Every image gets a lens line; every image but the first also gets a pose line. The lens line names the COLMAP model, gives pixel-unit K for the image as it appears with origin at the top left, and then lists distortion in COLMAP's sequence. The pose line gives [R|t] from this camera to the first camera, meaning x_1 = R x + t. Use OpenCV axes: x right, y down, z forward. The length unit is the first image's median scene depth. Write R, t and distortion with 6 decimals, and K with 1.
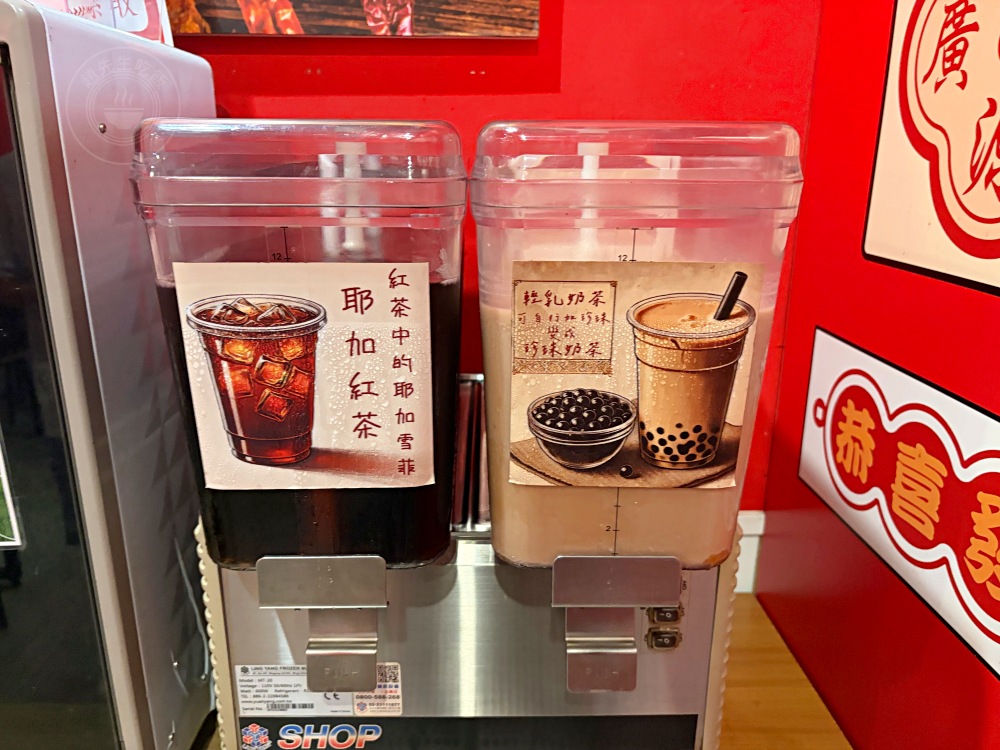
lens RADIAL K [[758.7, 0, 498.6], [0, 758.7, 377.5], [0, 0, 1]] dist [0.038658, -0.031894]
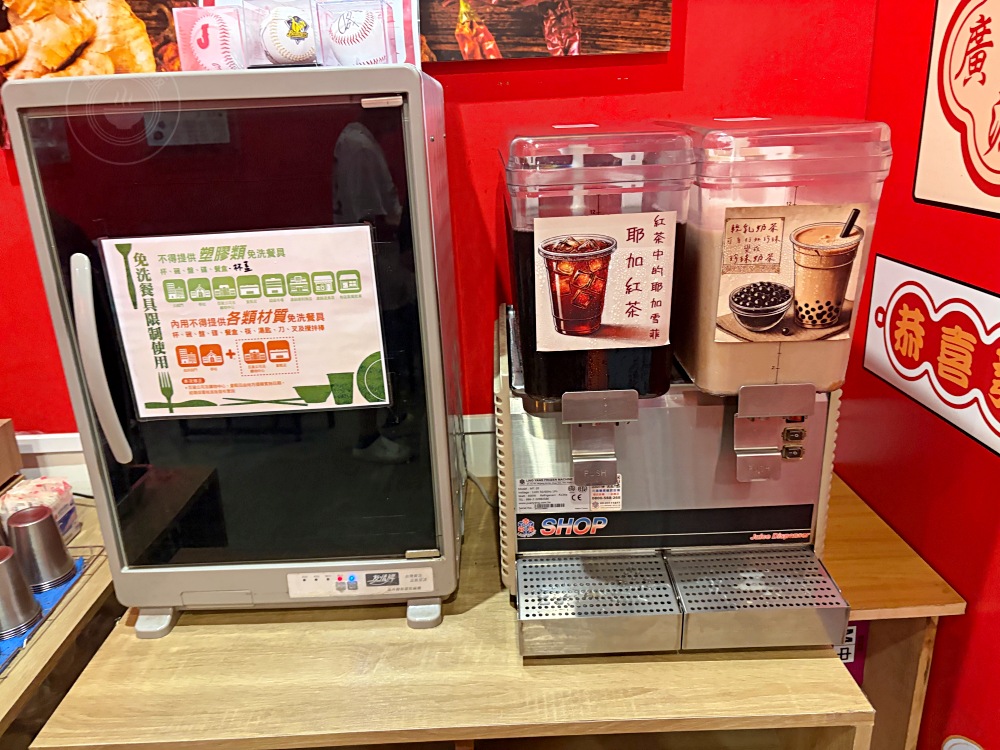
lens RADIAL K [[758.7, 0, 498.5], [0, 758.7, 374.0], [0, 0, 1]] dist [0.038658, -0.031894]
pose [[0.998995, -0.038368, -0.023183, -0.413123], [0.039182, 0.998593, 0.035737, 0.125981], [0.021779, -0.036610, 0.999092, -0.680863]]
